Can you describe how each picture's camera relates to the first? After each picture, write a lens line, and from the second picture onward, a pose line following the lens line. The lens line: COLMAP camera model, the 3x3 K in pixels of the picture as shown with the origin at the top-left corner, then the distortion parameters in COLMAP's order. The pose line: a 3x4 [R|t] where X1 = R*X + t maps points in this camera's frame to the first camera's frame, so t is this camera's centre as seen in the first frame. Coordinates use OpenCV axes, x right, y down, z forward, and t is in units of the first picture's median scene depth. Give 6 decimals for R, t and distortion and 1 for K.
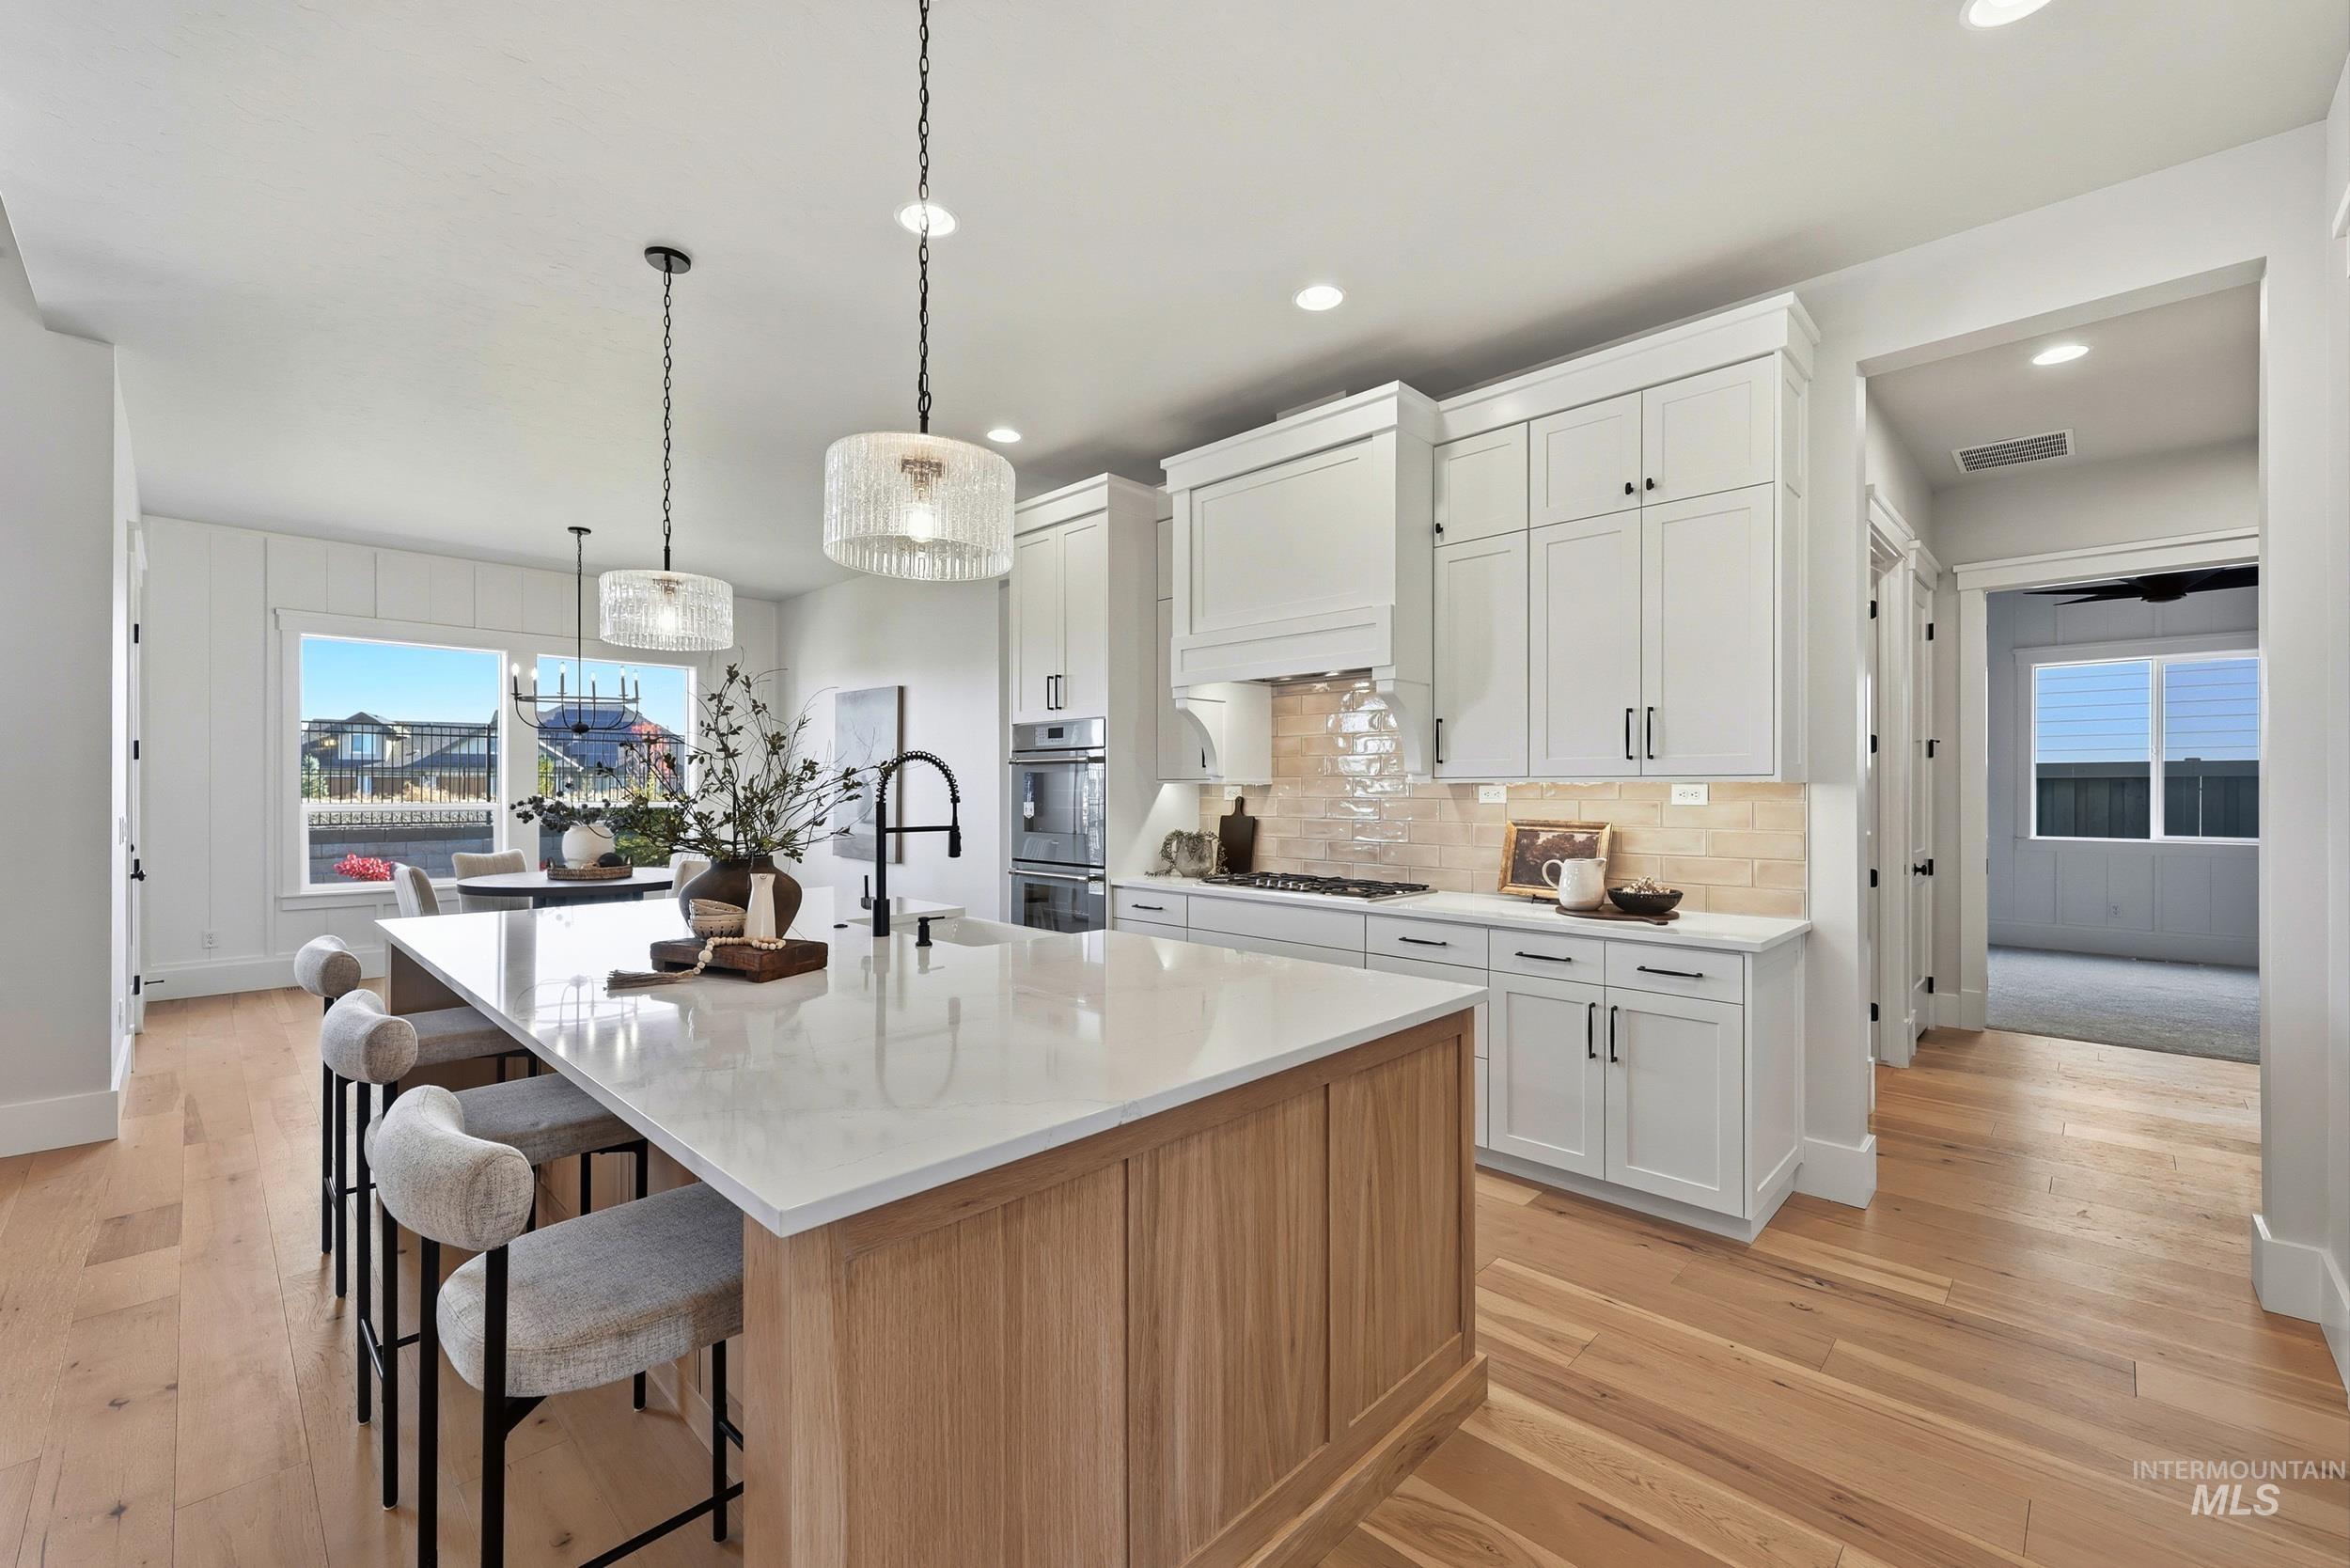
lens RADIAL K [[955.9, 0, 1175.0], [0, 955.9, 784.0], [0, 0, 1]] dist [0.000828, -0.000268]
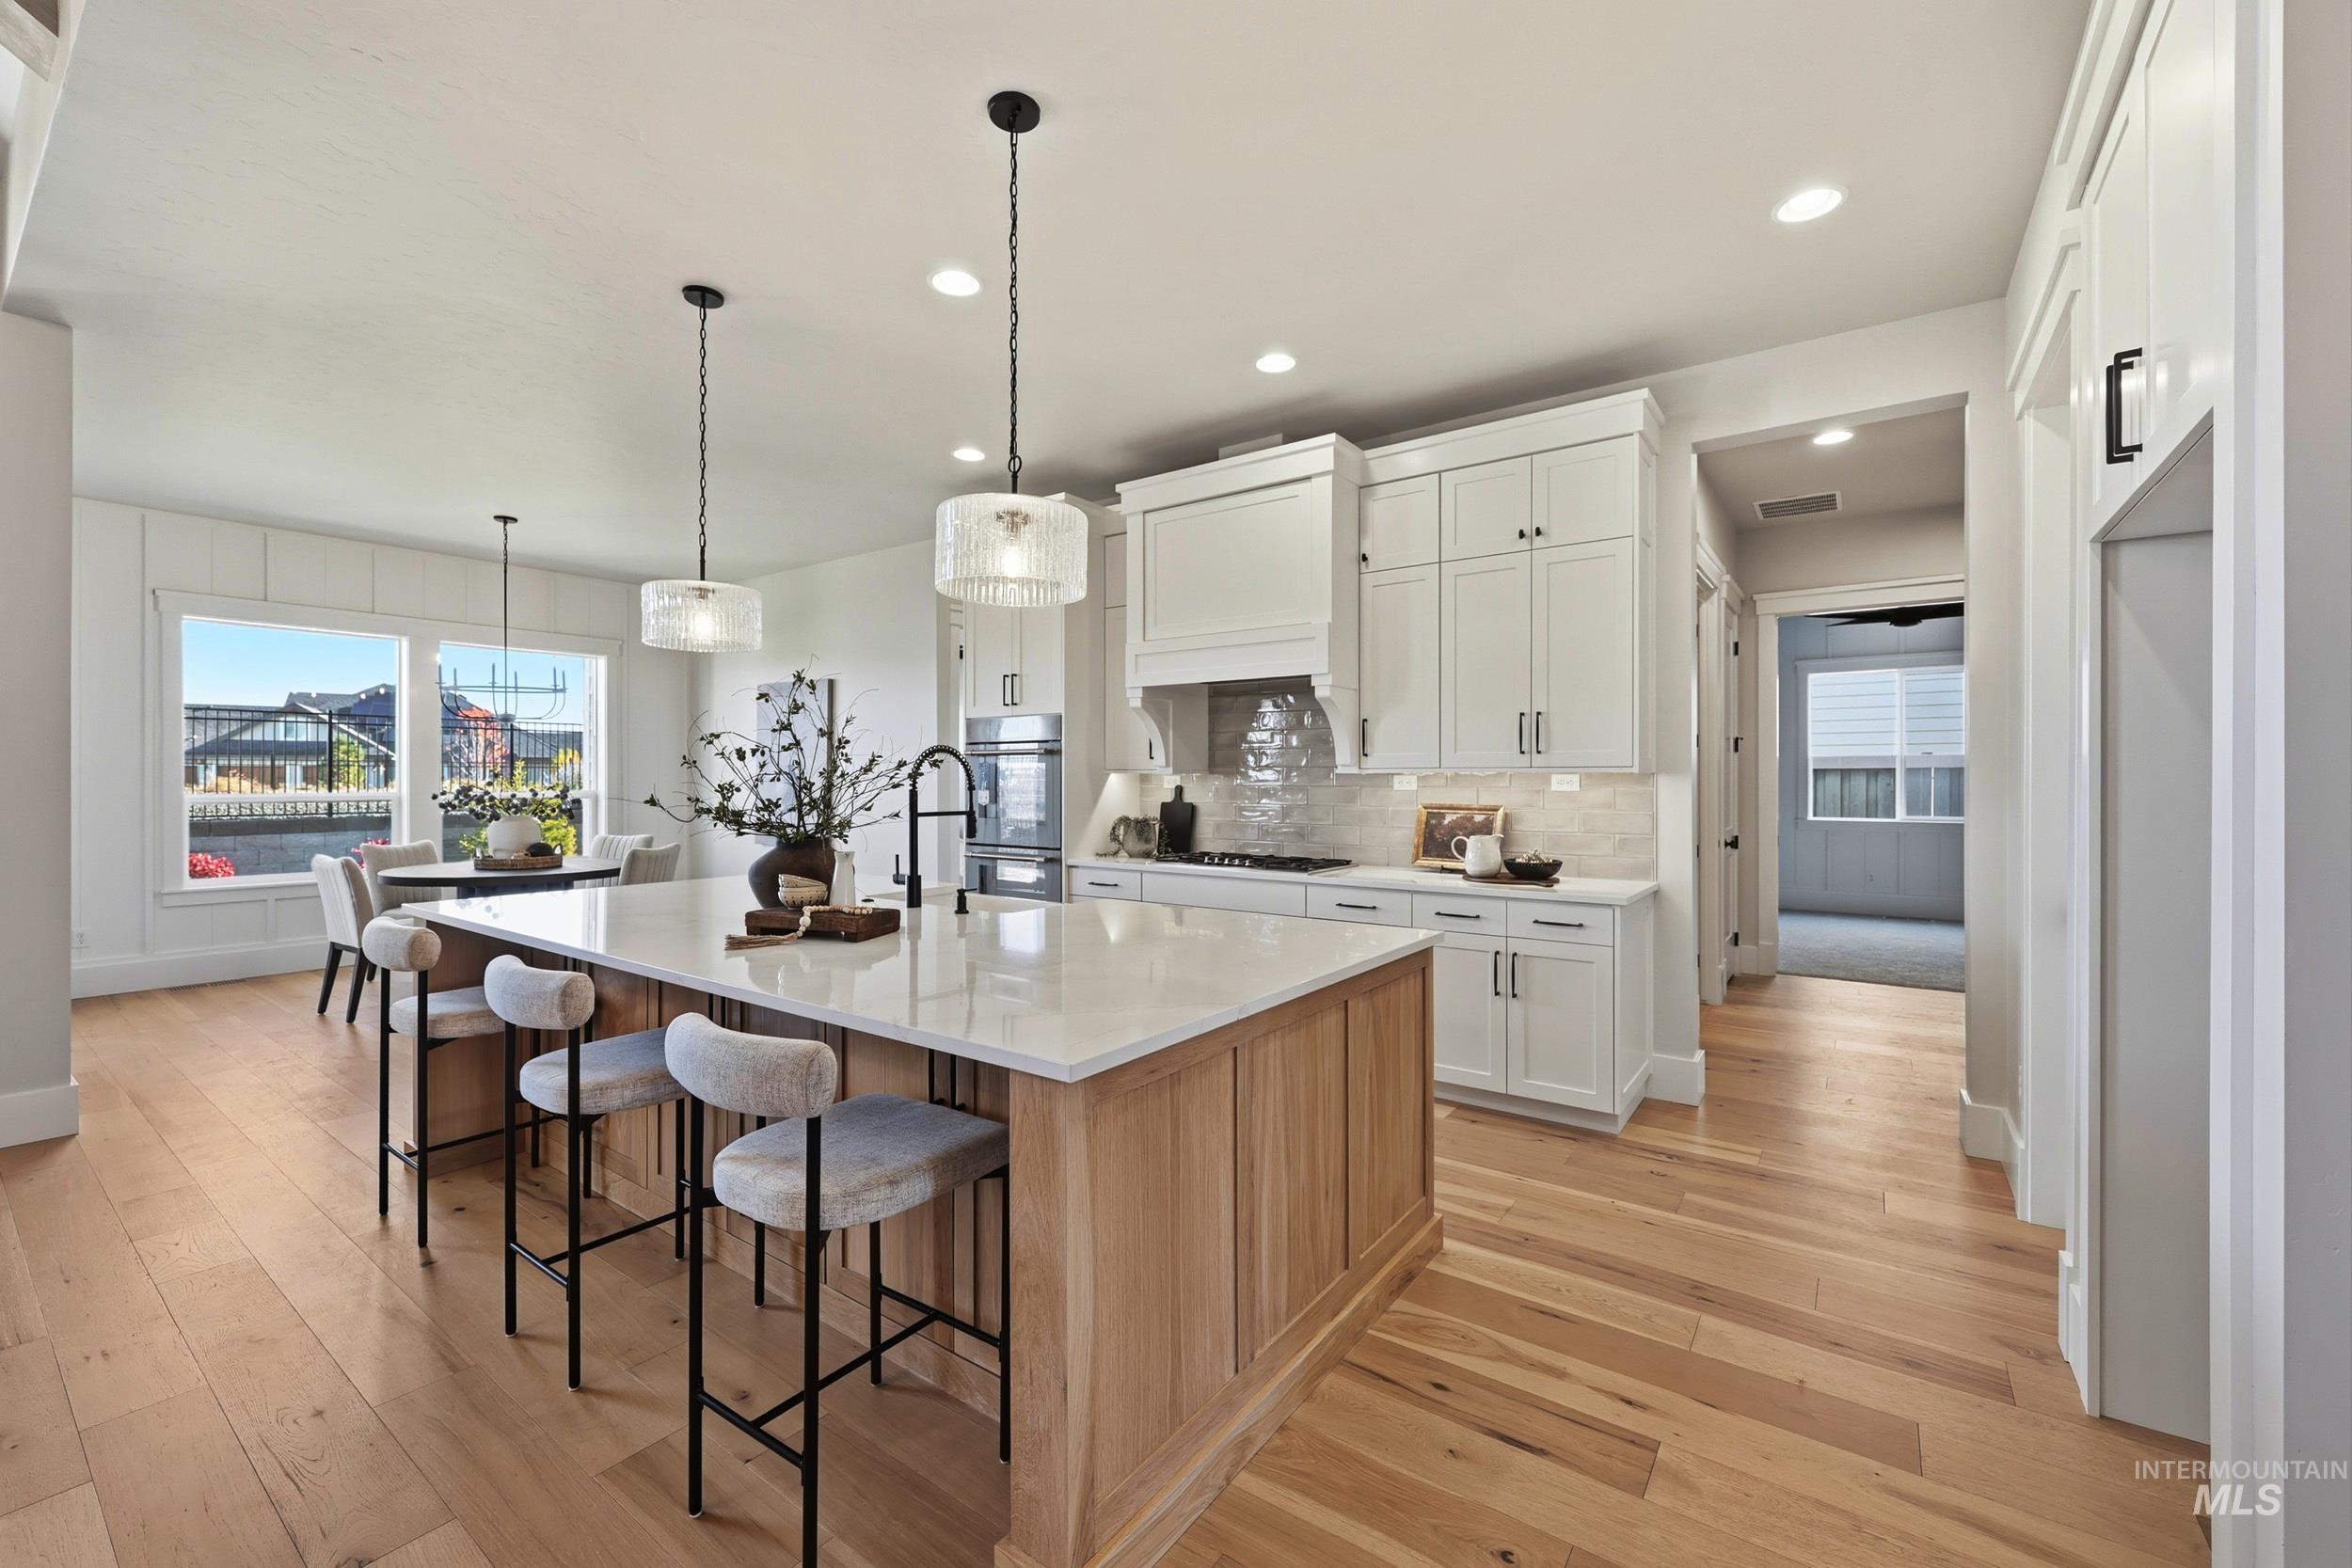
lens RADIAL K [[946.4, 0, 1174.1], [0, 946.4, 772.6], [0, 0, 1]] dist [-0.000633, -0.000271]
pose [[0.989903, 0.000157, 0.141744, -0.132344], [-0.000060, 1.000000, -0.000690, -0.000847], [-0.141744, 0.000675, 0.989903, -0.134144]]
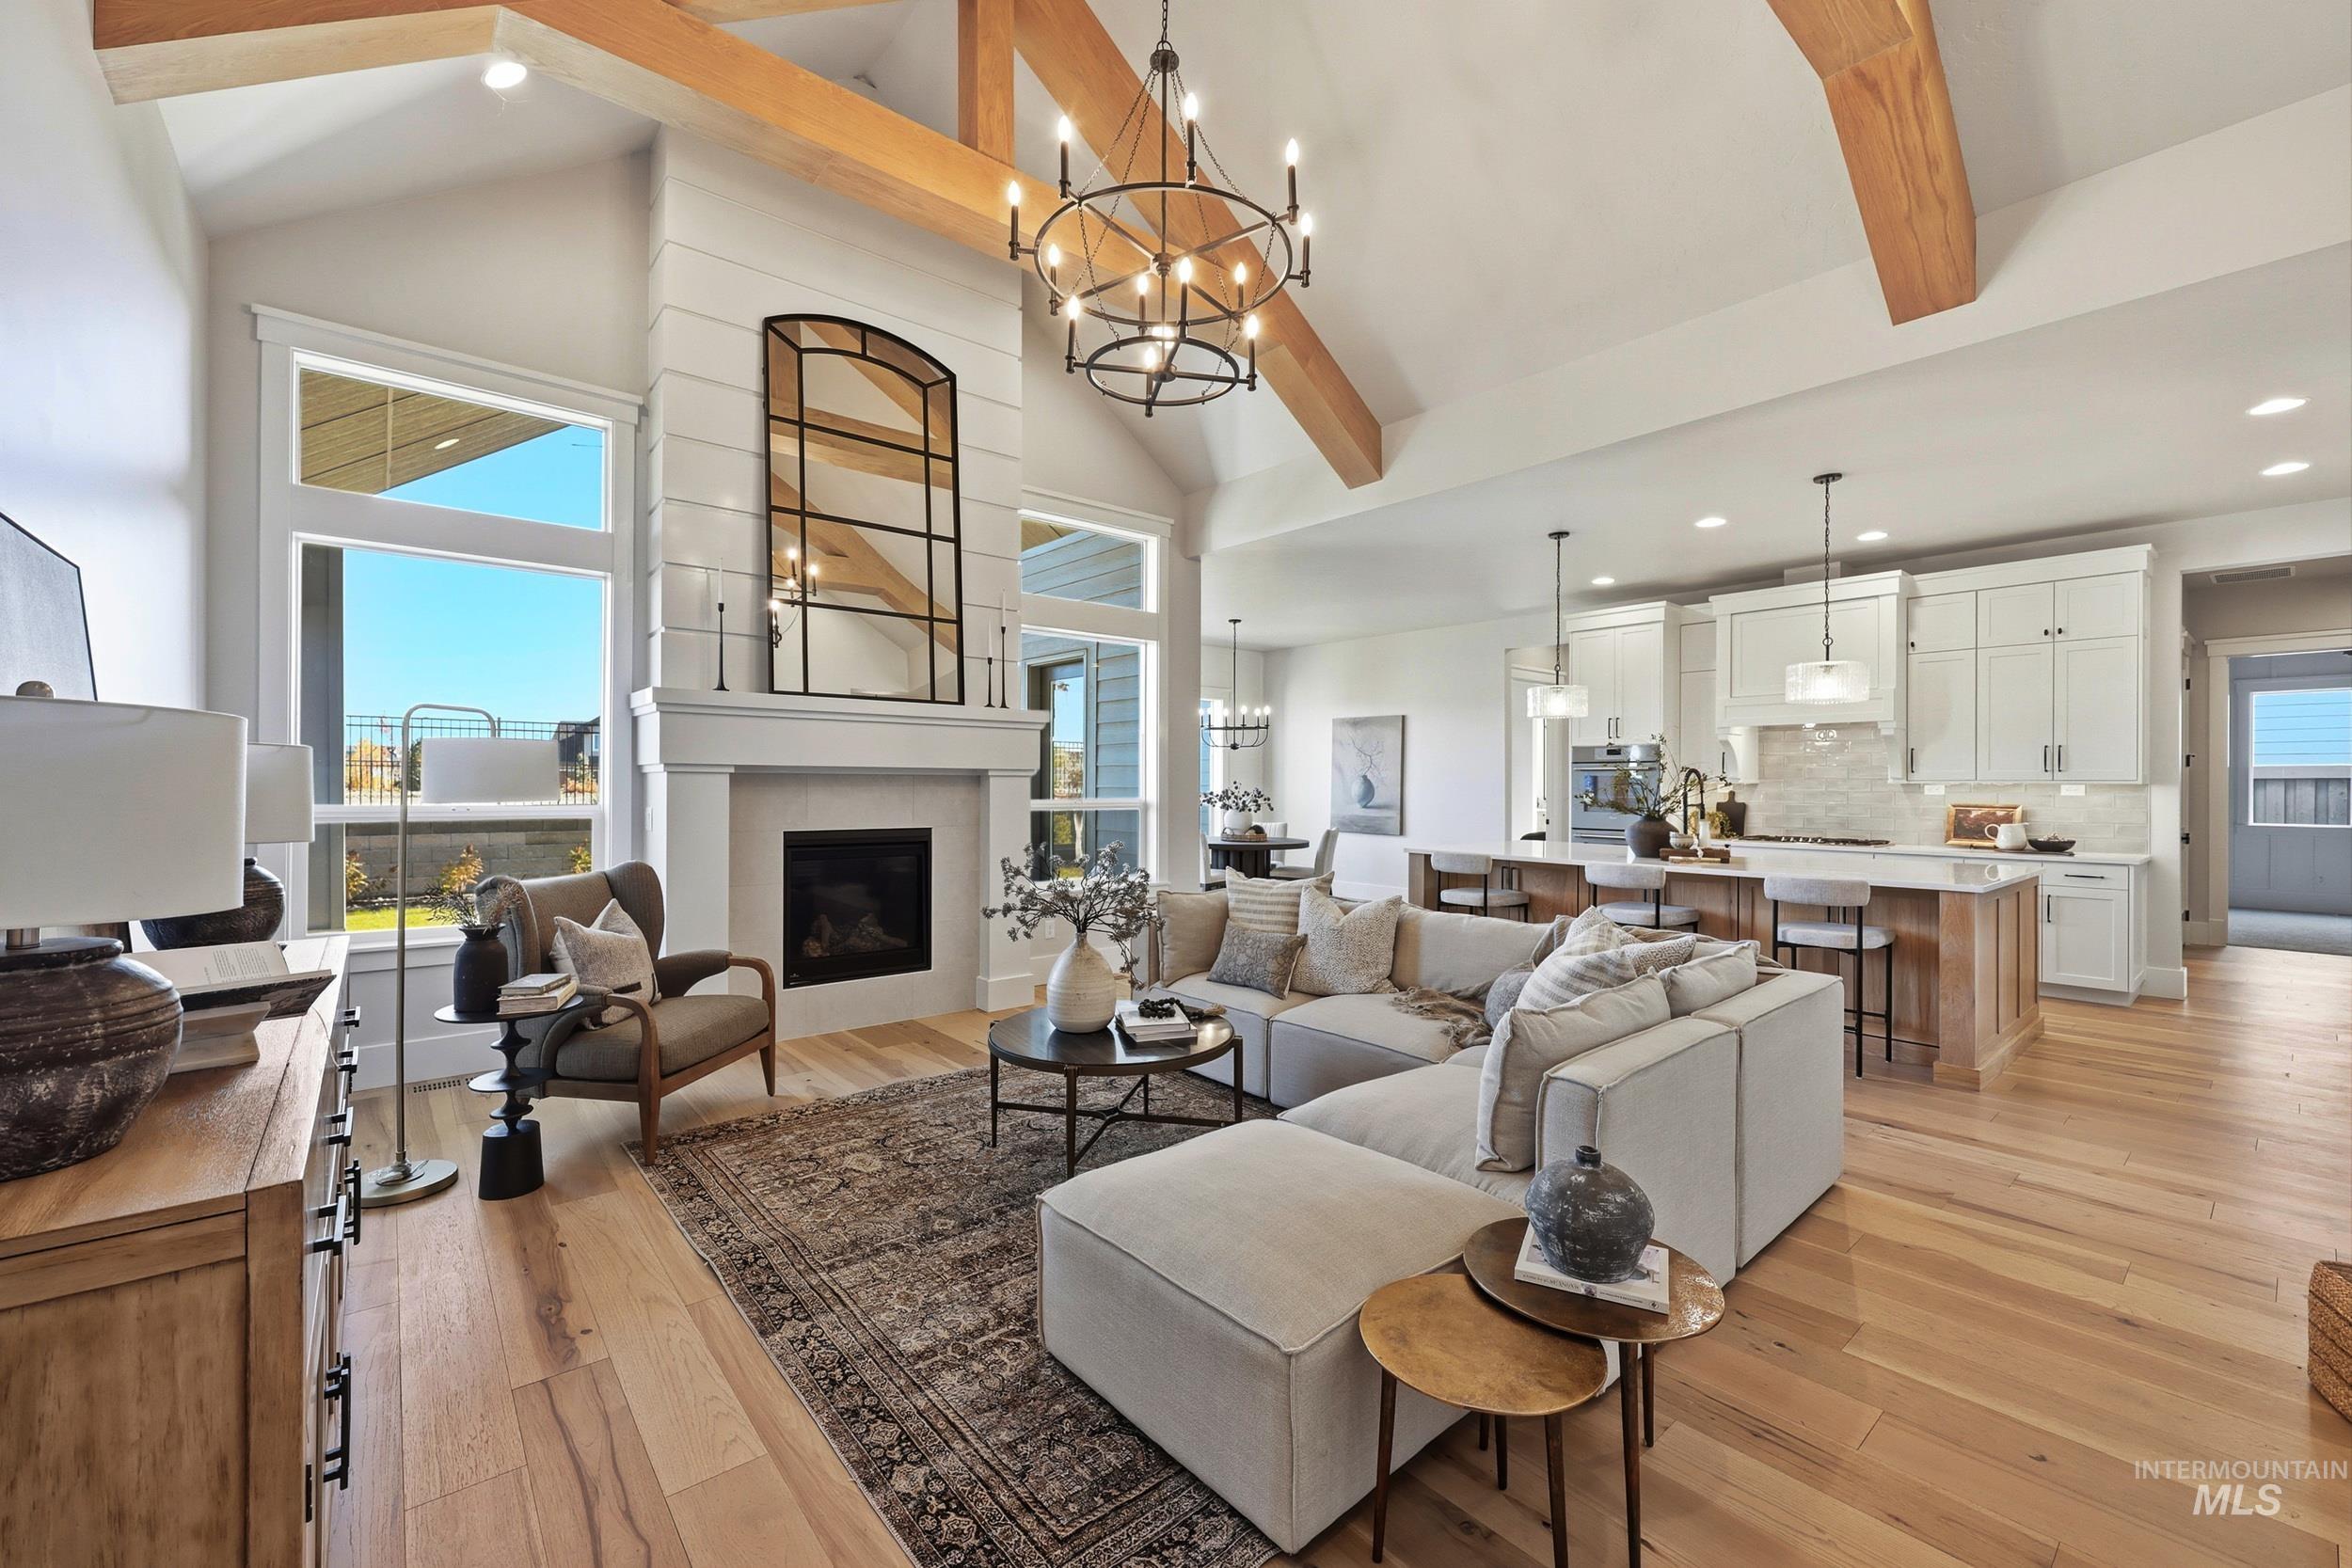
lens RADIAL K [[947.0, 0, 1173.7], [0, 947.0, 783.3], [0, 0, 1]] dist [-0.000360, -0.000301]
pose [[0.994868, 0.002049, -0.101161, -1.023642], [-0.001492, 0.999983, 0.005577, -0.010196], [0.101171, -0.005397, 0.994854, -1.023565]]
